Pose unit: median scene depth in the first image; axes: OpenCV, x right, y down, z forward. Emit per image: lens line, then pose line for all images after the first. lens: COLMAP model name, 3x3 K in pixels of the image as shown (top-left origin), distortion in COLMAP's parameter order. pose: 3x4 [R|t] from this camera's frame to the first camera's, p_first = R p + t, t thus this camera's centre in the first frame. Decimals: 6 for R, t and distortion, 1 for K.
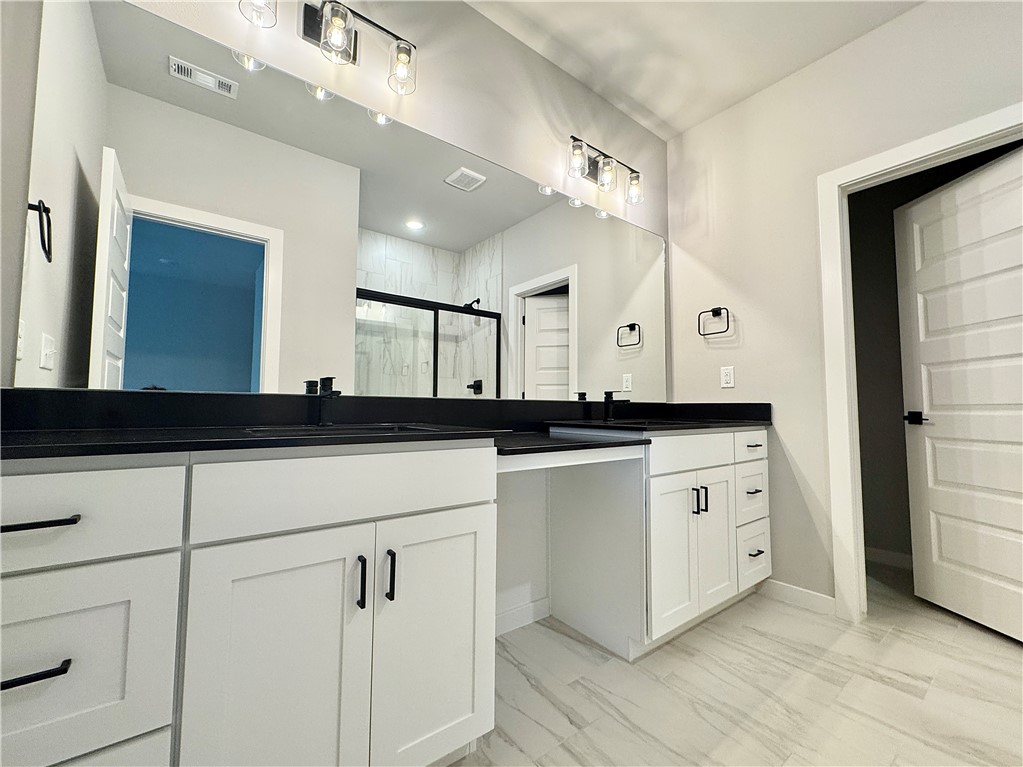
lens RADIAL K [[409.9, 0, 511.5], [0, 409.9, 383.5], [0, 0, 1]] dist [-0.002589, -0.000215]
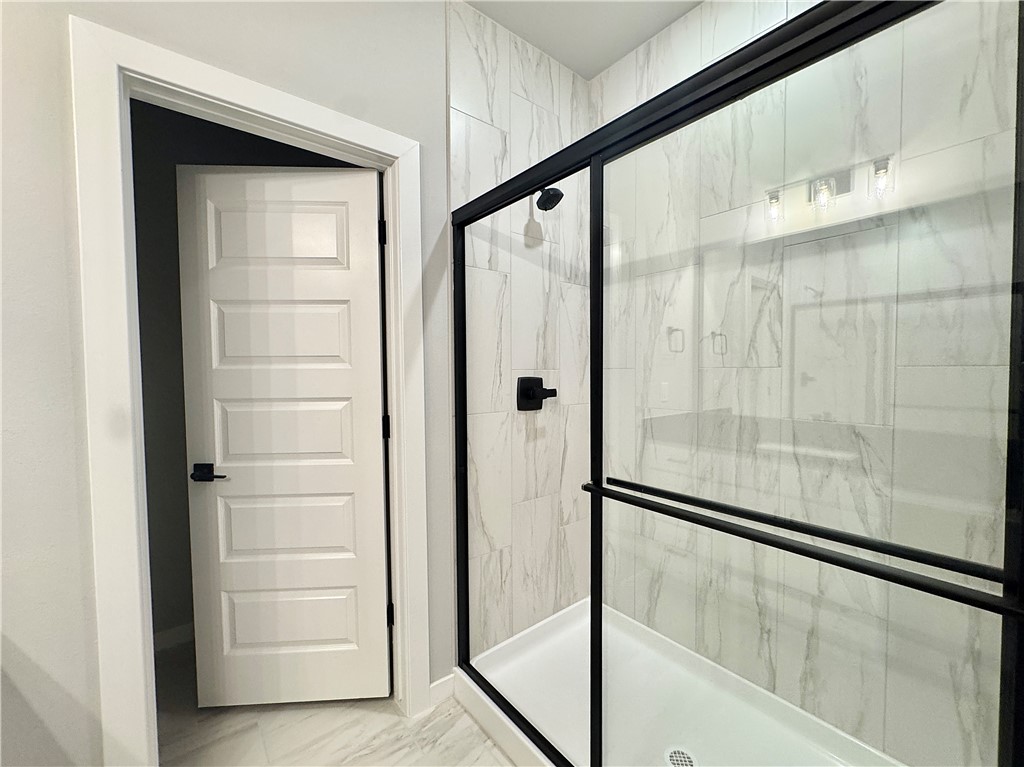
lens RADIAL K [[410.3, 0, 512.0], [0, 410.3, 383.5], [0, 0, 1]] dist [-0.002589, -0.000215]
pose [[-0.039353, -0.038369, 0.998488, 0.255394], [-0.045554, 0.998292, 0.036566, -0.128864], [-0.998186, -0.044046, -0.041034, 0.508138]]
